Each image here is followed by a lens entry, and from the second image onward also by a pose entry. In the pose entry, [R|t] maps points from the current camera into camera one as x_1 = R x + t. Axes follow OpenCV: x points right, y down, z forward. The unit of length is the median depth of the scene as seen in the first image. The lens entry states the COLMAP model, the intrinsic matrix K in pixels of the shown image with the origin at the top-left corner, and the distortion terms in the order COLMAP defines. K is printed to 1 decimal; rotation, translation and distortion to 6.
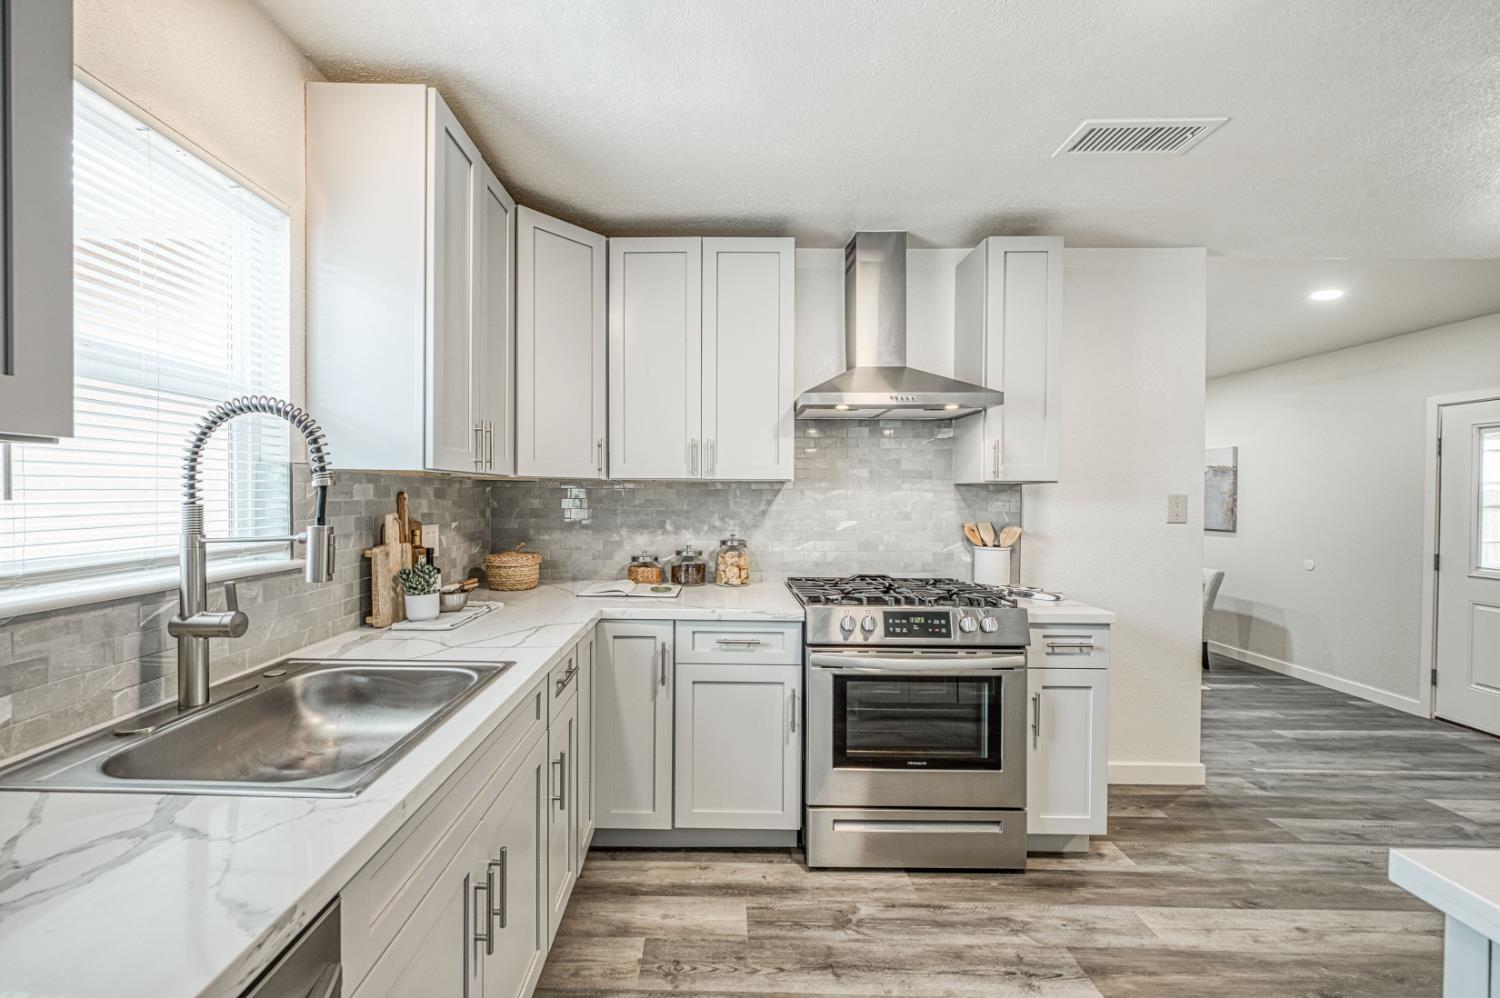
lens RADIAL K [[590.1, 0, 712.5], [0, 590.1, 503.4], [0, 0, 1]] dist [0.001842, 0.000028]
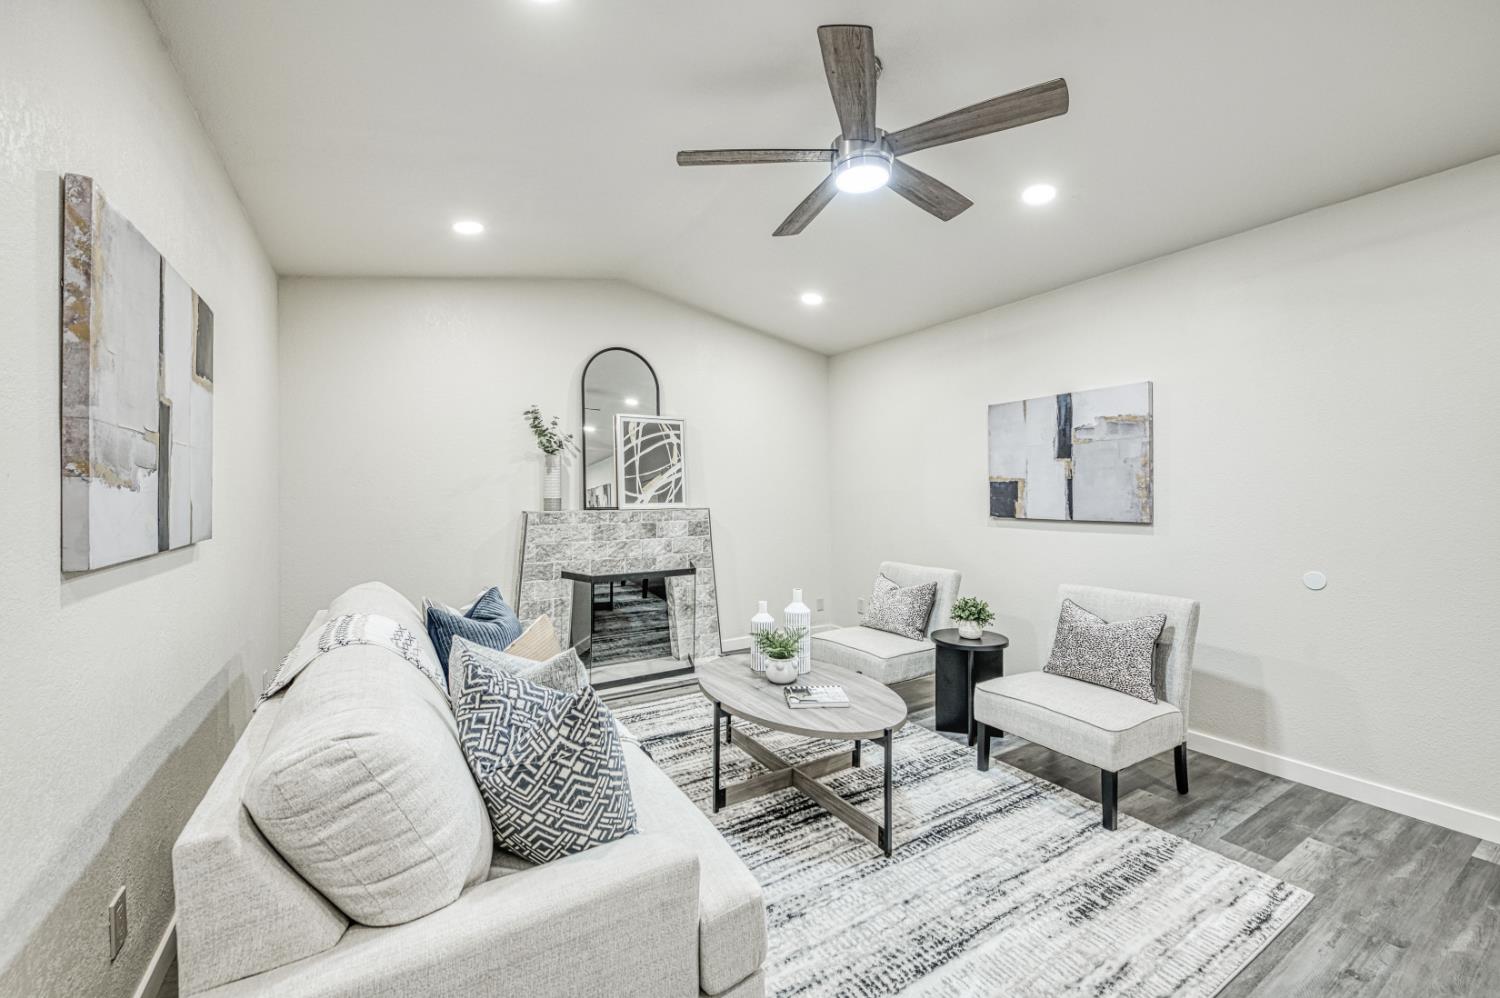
lens RADIAL K [[600.0, 0, 774.9], [0, 600.0, 497.1], [0, 0, 1]] dist [-0.001525, -0.005373]
pose [[0.841592, -0.011812, 0.539985, 0.480738], [0.015702, 0.999873, -0.002599, 0.032820], [-0.539886, 0.010666, 0.841670, 1.414207]]
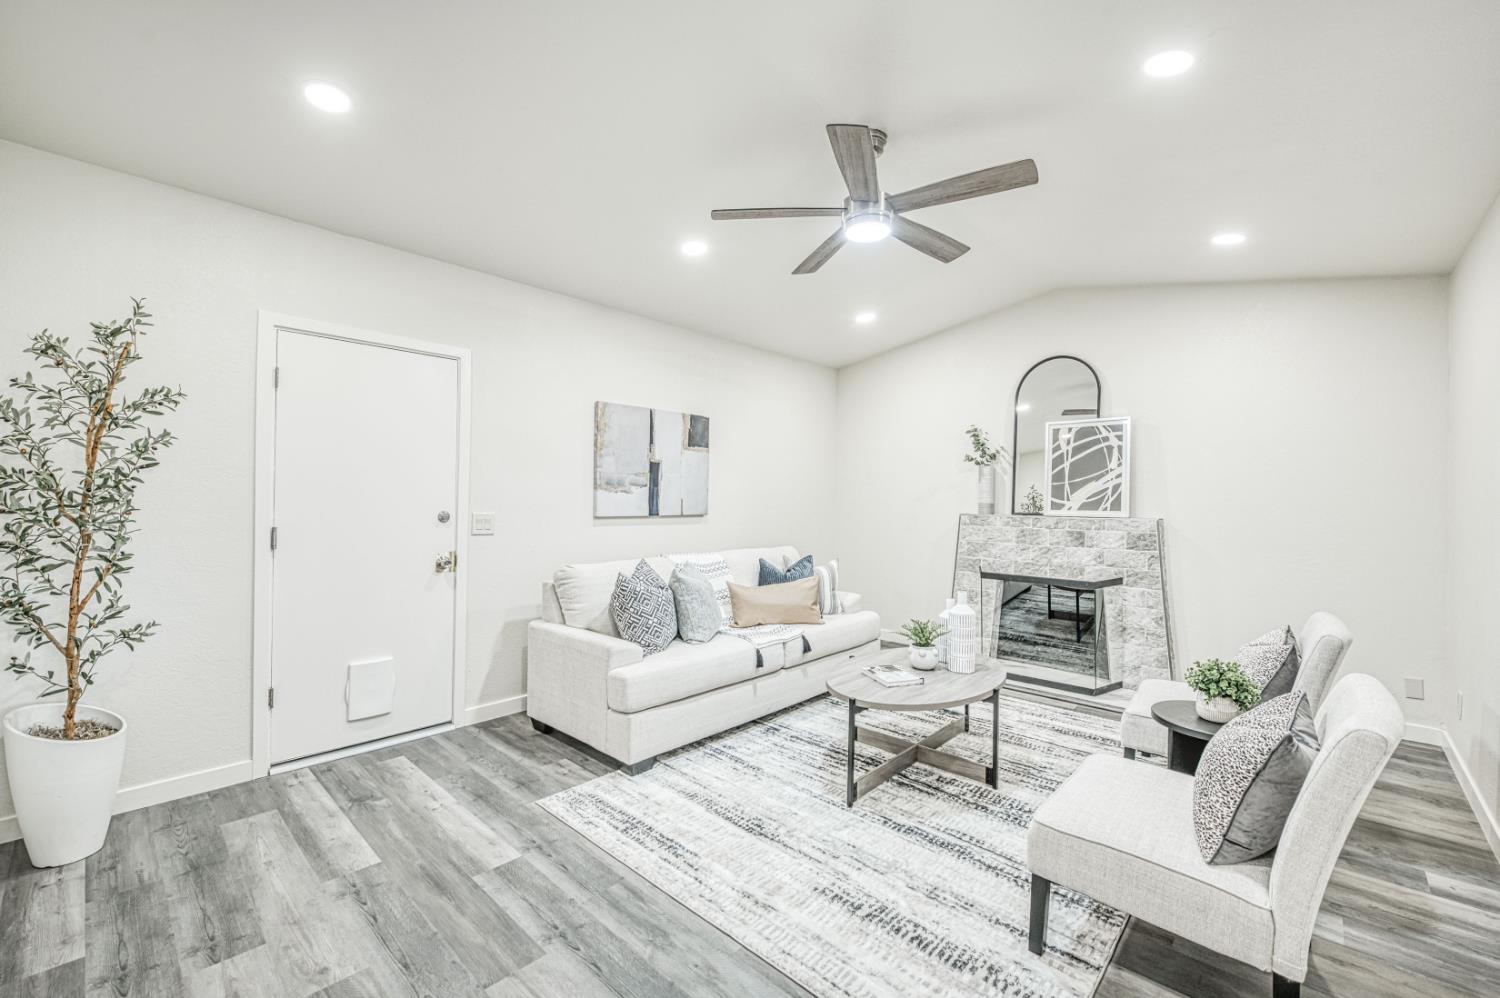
lens RADIAL K [[615.2, 0, 738.4], [0, 615.2, 497.9], [0, 0, 1]] dist [0.001302, -0.000034]
pose [[0.736365, 0.005220, -0.676564, 1.578785], [-0.017957, 0.999769, -0.011831, 0.042207], [0.676346, 0.020861, 0.736289, 1.164348]]
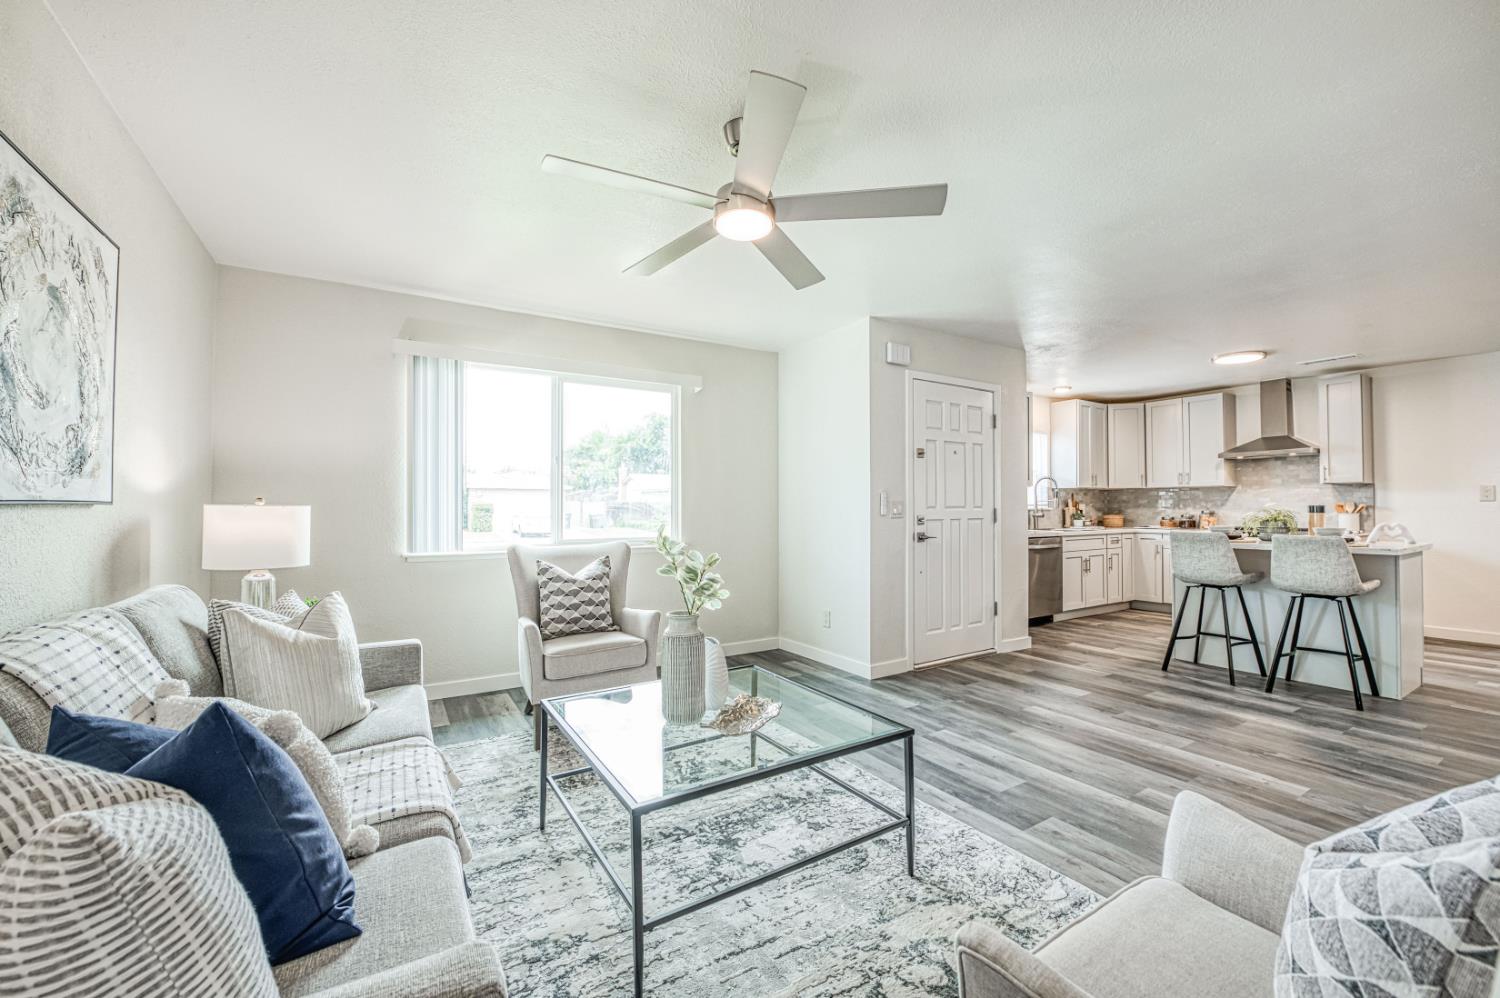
lens RADIAL K [[604.6, 0, 745.7], [0, 604.6, 494.8], [0, 0, 1]] dist [-0.001142, -0.005208]
pose [[0.539676, -0.023595, -0.841542, 1.128754], [-0.007490, 0.999433, -0.032826, 0.093577], [0.841840, 0.024018, 0.539193, -2.010480]]
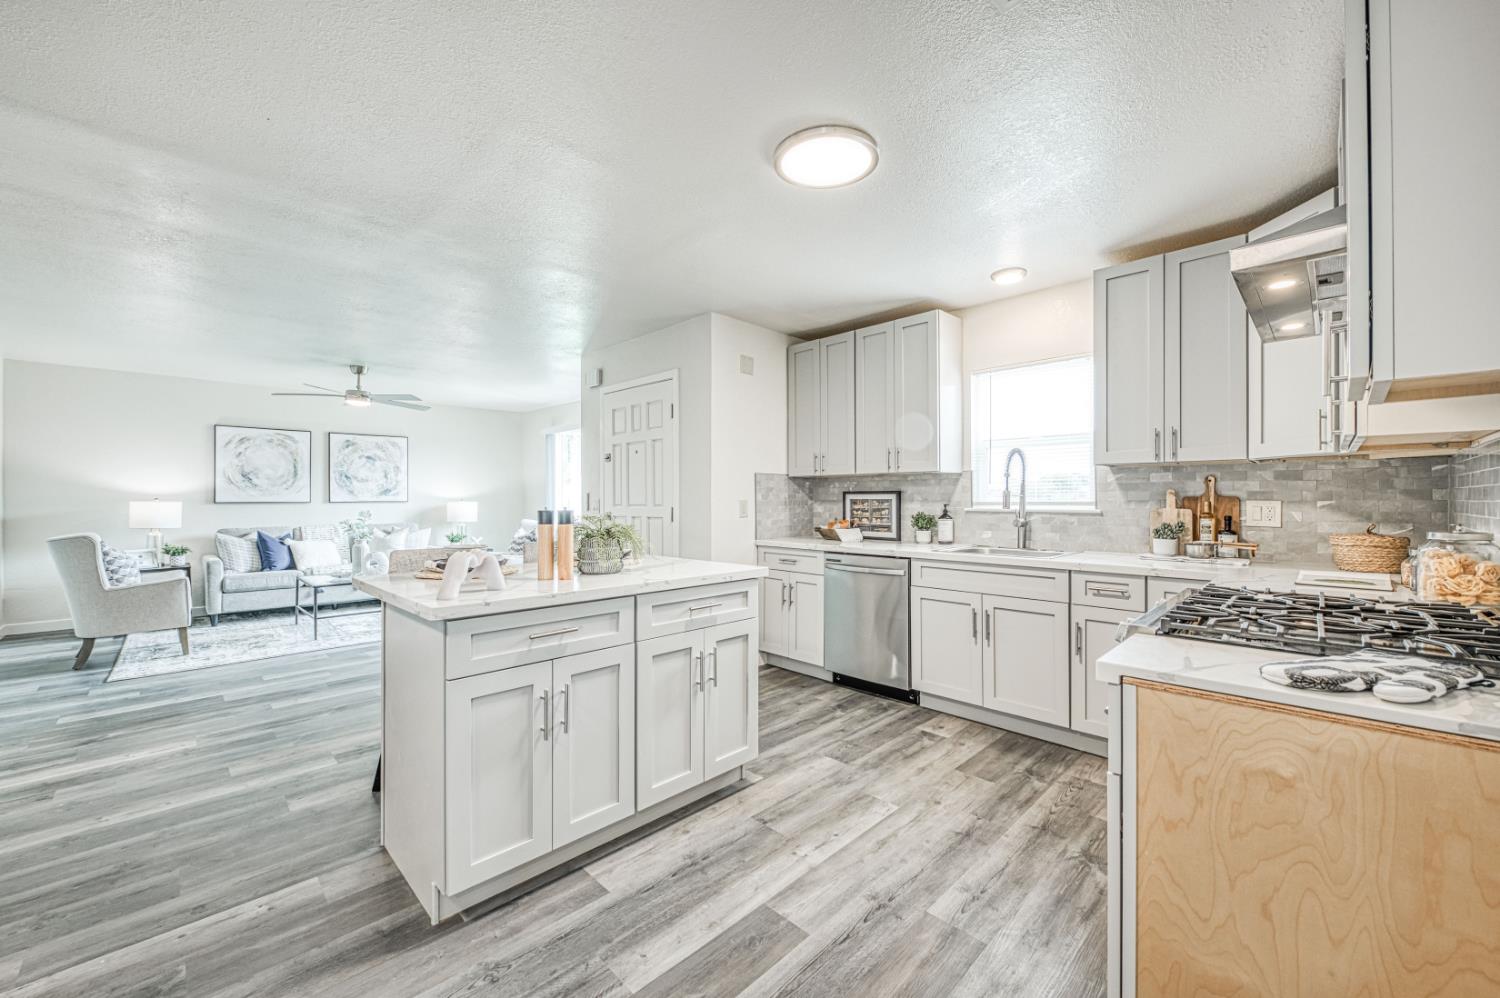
lens RADIAL K [[582.2, 0, 758.7], [0, 582.2, 498.7], [0, 0, 1]] dist [-0.004631, -0.000406]
pose [[-0.690599, -0.005507, -0.723217, 0.990197], [-0.013654, 0.999892, 0.005424, 0.033634], [0.723109, 0.013620, -0.690600, 0.901884]]
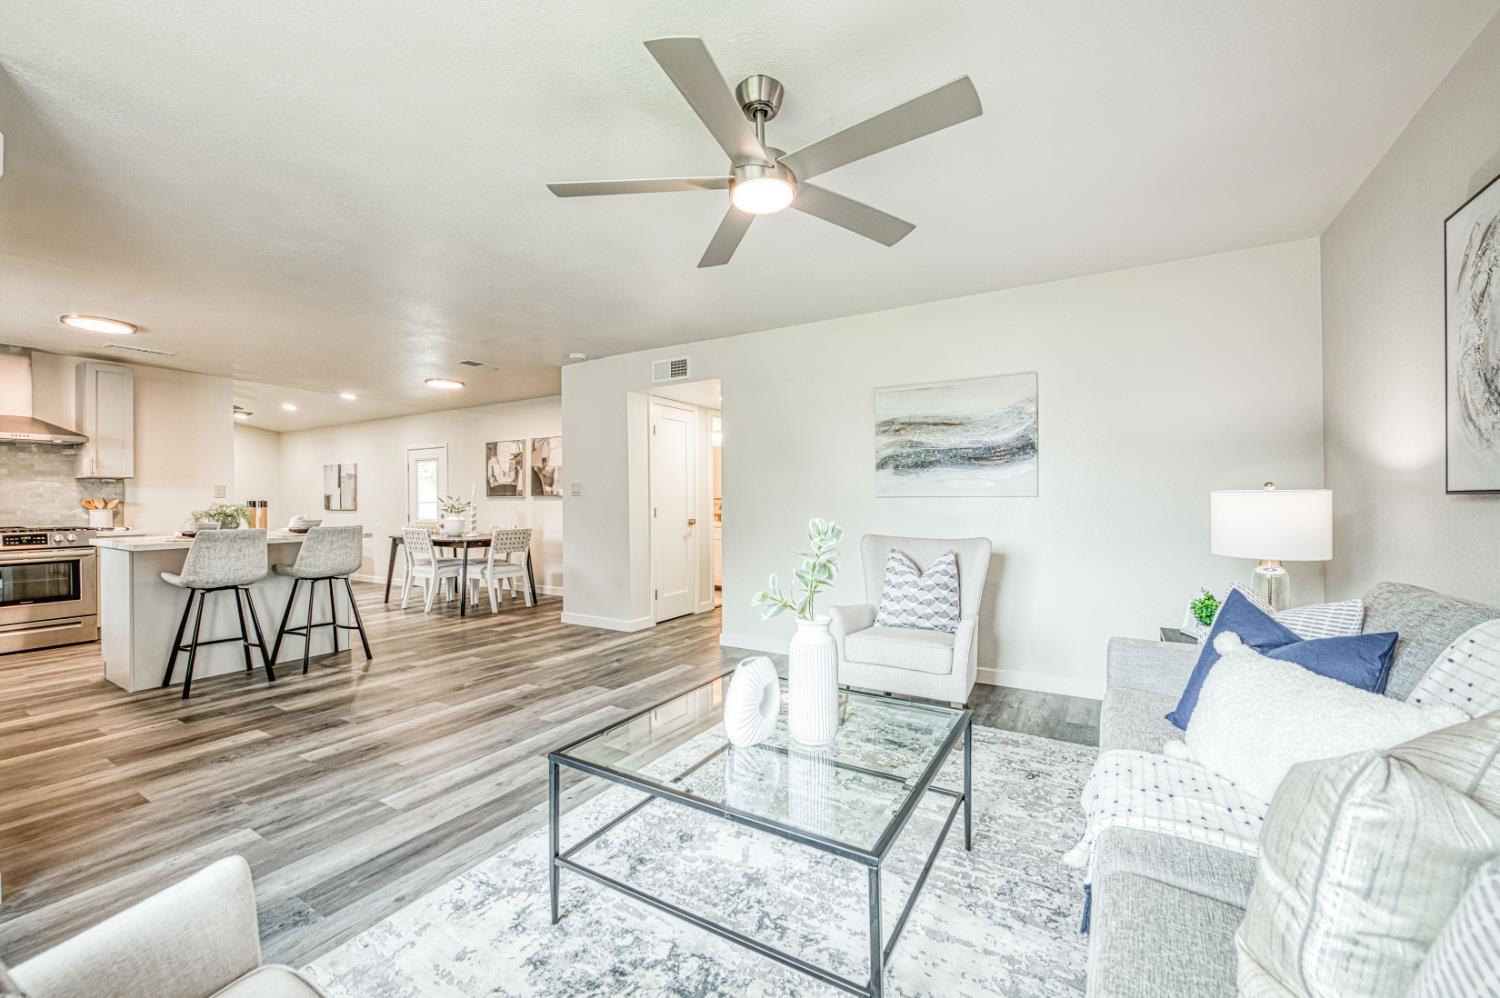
lens RADIAL K [[592.3, 0, 758.2], [0, 592.3, 501.6], [0, 0, 1]] dist [0.000045, -0.004711]
pose [[0.495488, -0.010007, 0.868557, -0.156992], [0.019081, 0.999818, 0.000634, 0.087381], [-0.868405, 0.016259, 0.495589, -1.943265]]
